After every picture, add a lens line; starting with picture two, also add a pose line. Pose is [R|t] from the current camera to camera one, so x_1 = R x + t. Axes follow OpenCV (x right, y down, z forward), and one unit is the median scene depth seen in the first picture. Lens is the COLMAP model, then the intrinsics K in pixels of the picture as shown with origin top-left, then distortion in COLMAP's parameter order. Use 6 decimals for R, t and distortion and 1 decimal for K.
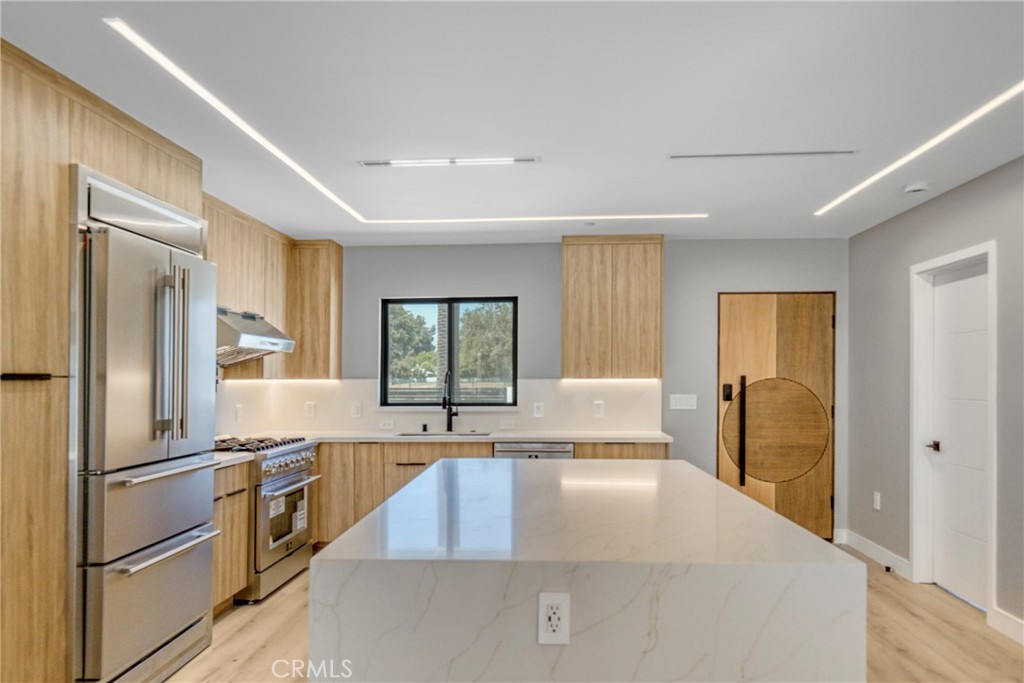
lens RADIAL K [[718.4, 0, 511.1], [0, 718.4, 370.6], [0, 0, 1]] dist [-0.000354, 0.000795]
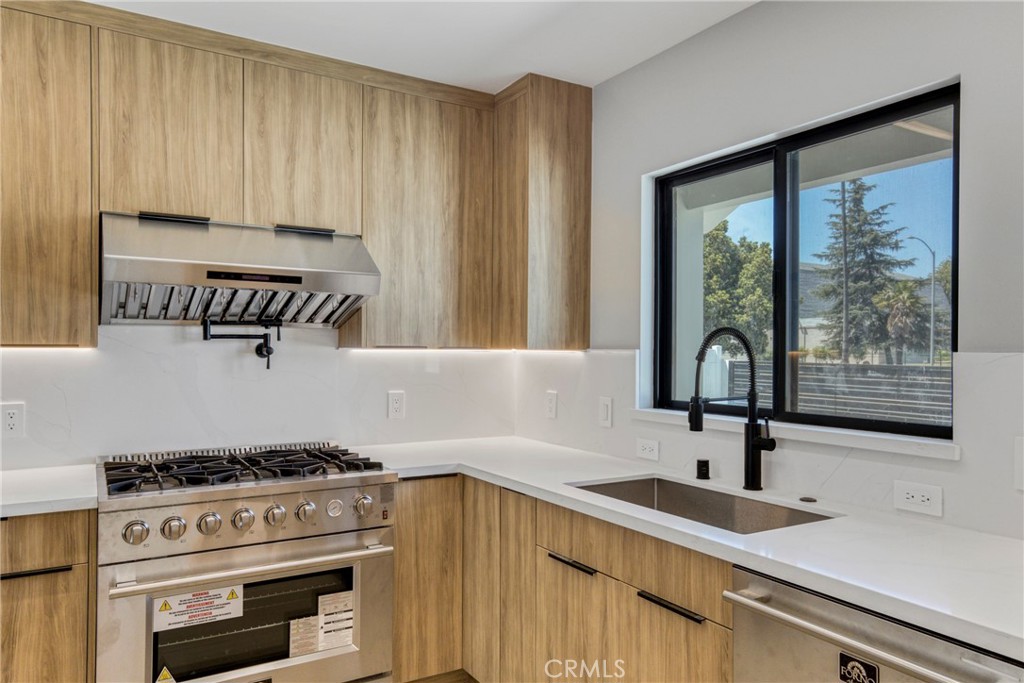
lens RADIAL K [[703.1, 0, 519.7], [0, 703.1, 349.4], [0, 0, 1]] dist [0.010195, 0.008222]
pose [[0.579222, 0.007836, -0.815132, 0.302635], [0.001058, 0.999946, 0.010365, 0.013961], [0.815169, -0.006866, 0.579182, 1.400920]]
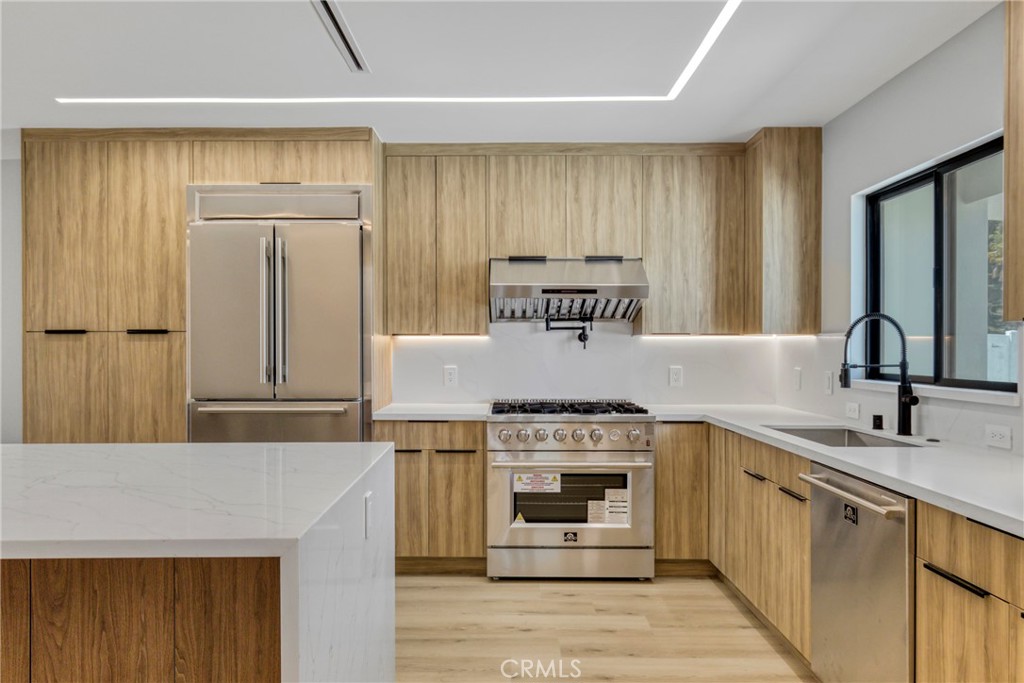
lens RADIAL K [[719.0, 0, 512.0], [0, 719.0, 341.5], [0, 0, 1]] dist [-0.003155, 0.000401]
pose [[0.074190, -0.003299, -0.997239, 0.814878], [0.010954, 0.999937, -0.002493, 0.036245], [0.997184, -0.010739, 0.074222, 1.413620]]
